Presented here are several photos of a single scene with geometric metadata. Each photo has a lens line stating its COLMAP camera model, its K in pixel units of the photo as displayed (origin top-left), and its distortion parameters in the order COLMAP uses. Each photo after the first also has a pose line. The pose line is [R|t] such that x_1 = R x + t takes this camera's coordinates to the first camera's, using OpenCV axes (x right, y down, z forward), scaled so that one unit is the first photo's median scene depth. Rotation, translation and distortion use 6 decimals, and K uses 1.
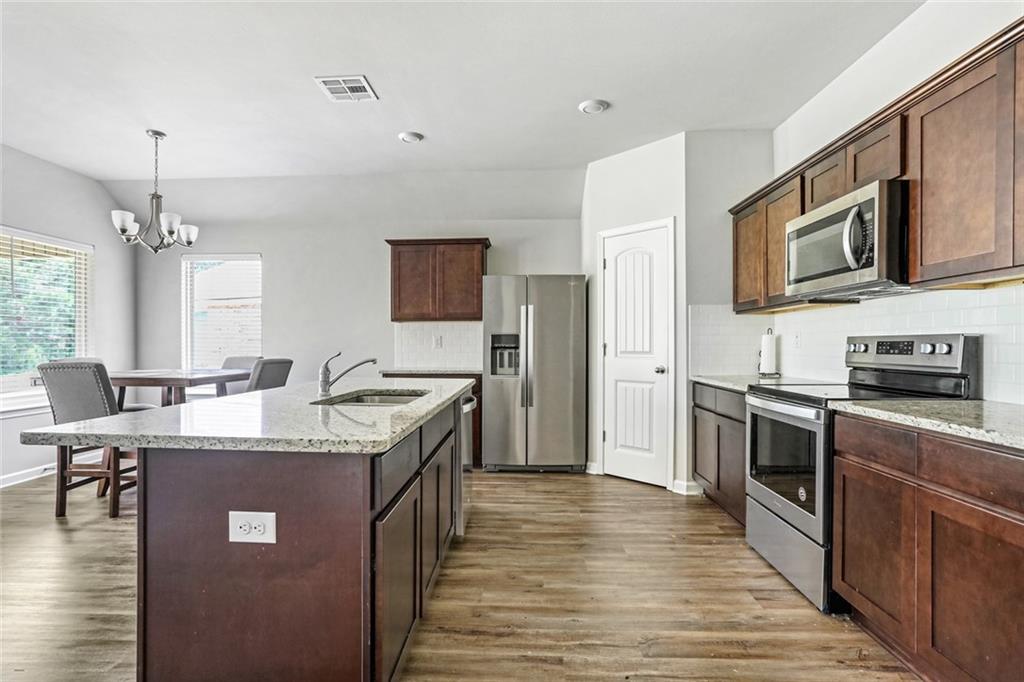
lens RADIAL K [[507.6, 0, 515.4], [0, 507.6, 341.9], [0, 0, 1]] dist [-0.022809, 0.007104]
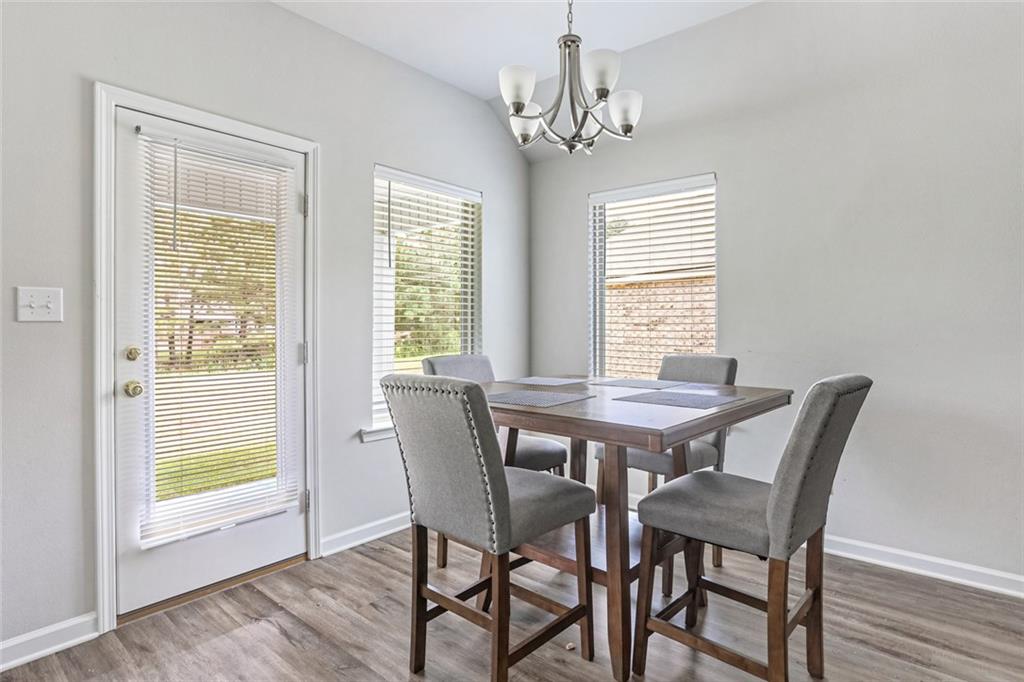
lens RADIAL K [[552.7, 0, 510.2], [0, 552.7, 339.2], [0, 0, 1]] dist [0.001523, 0.000072]
pose [[0.776476, 0.006555, -0.630113, -0.195680], [-0.004763, 0.999978, 0.004533, 0.000417], [0.630129, -0.000519, 0.776490, 0.253713]]
